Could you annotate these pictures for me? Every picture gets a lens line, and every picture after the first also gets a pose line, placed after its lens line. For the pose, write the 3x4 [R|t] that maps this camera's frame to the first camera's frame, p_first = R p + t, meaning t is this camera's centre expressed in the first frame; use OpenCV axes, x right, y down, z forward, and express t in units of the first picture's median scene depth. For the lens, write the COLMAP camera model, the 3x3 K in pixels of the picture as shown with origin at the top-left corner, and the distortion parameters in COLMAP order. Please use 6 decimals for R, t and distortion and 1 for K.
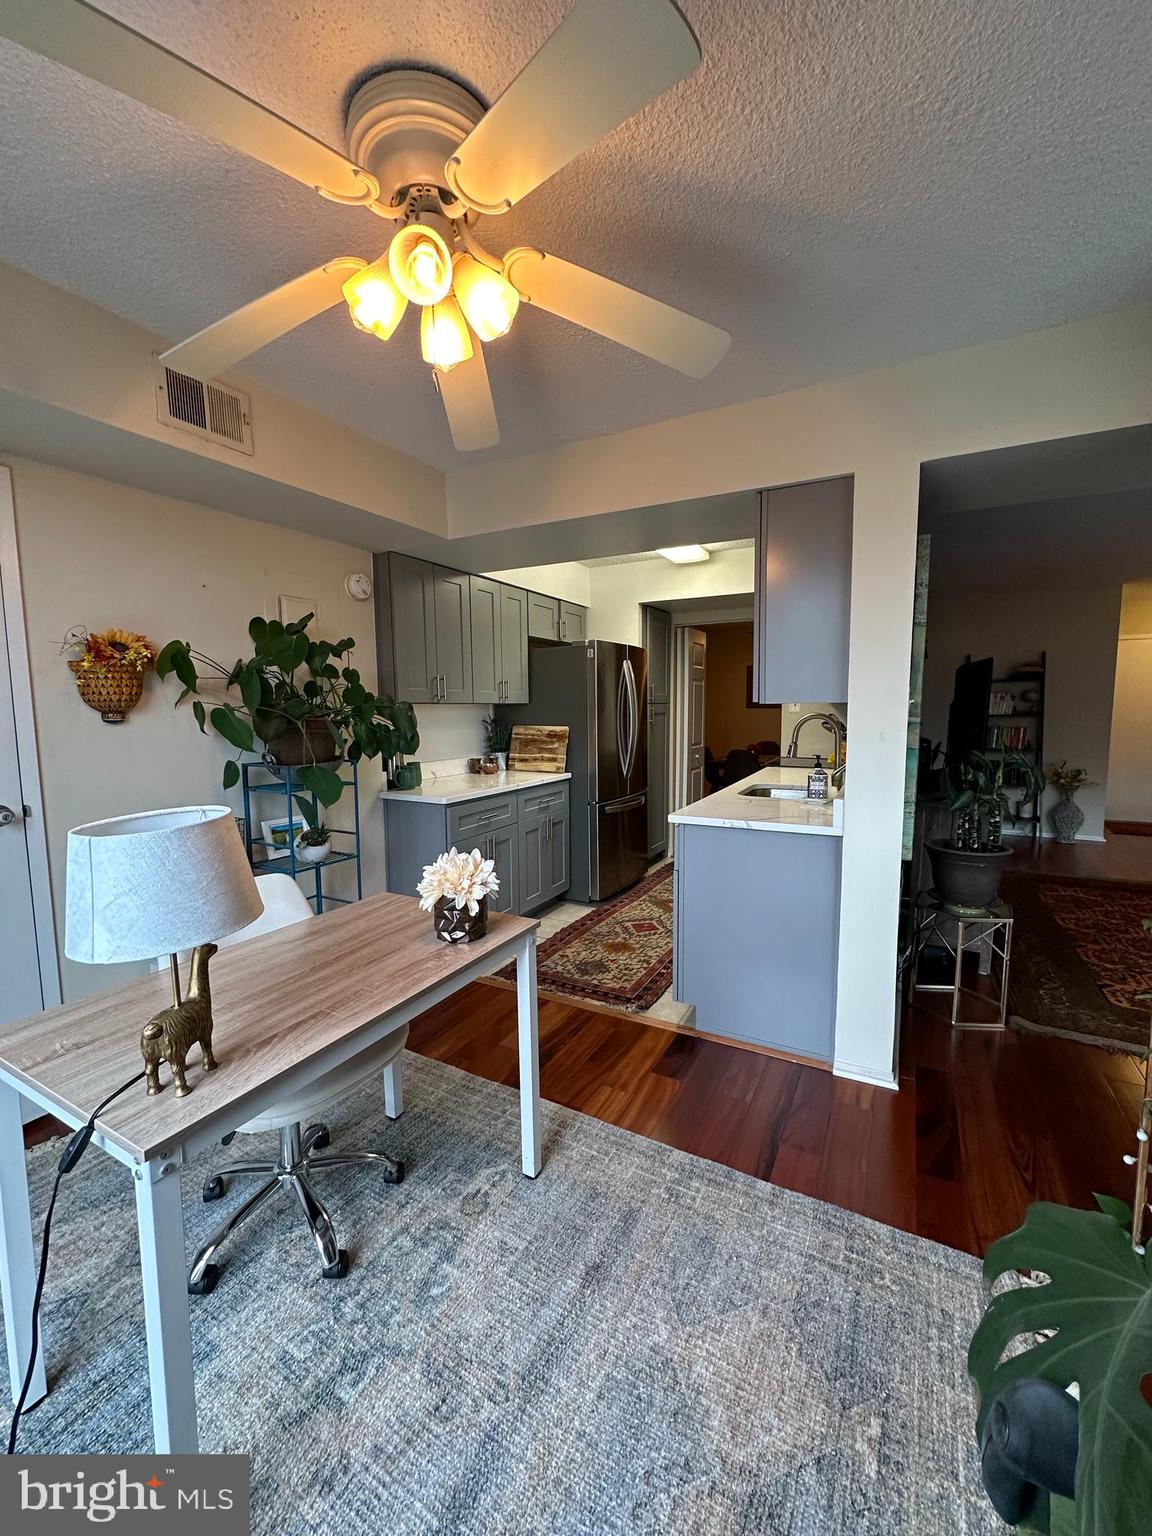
lens RADIAL K [[609.7, 0, 569.1], [0, 609.7, 765.4], [0, 0, 1]] dist [-0.003905, 0.000821]
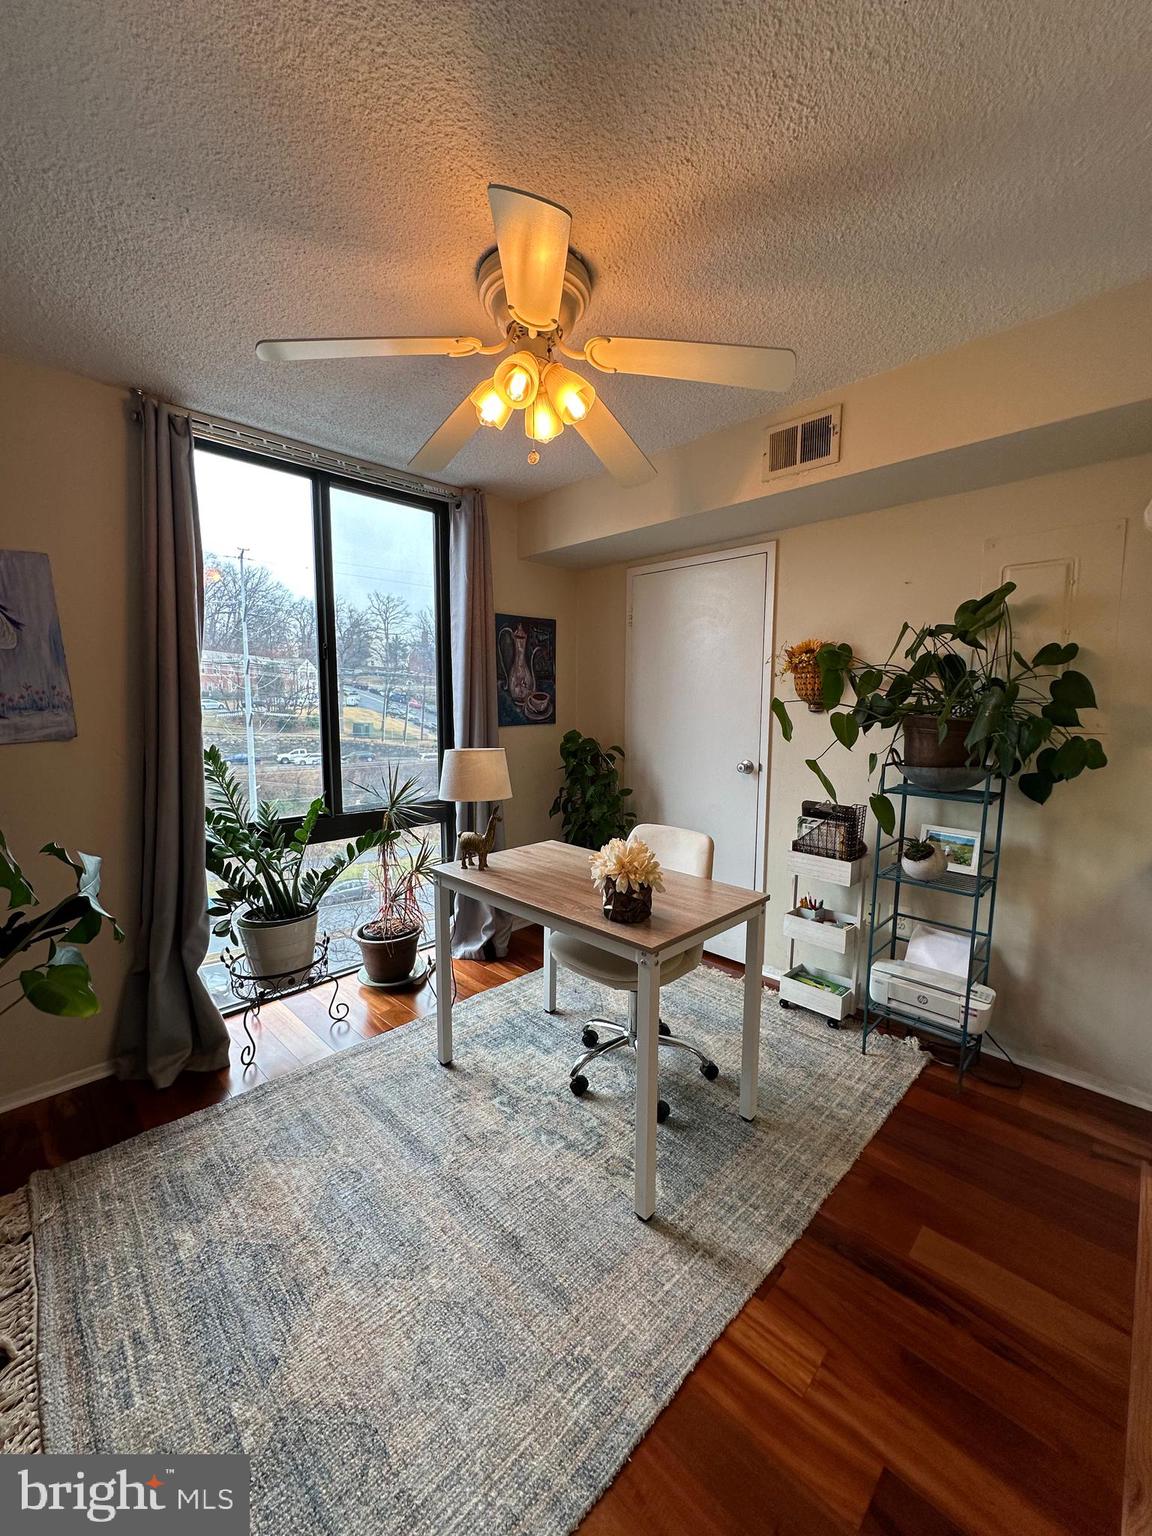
lens RADIAL K [[609.7, 0, 580.7], [0, 609.7, 763.1], [0, 0, 1]] dist [-0.003905, 0.000821]
pose [[-0.260780, 0.110788, -0.959020, 0.664954], [-0.093837, 0.985781, 0.139396, -0.102505], [0.960827, 0.126343, -0.246676, 0.907923]]
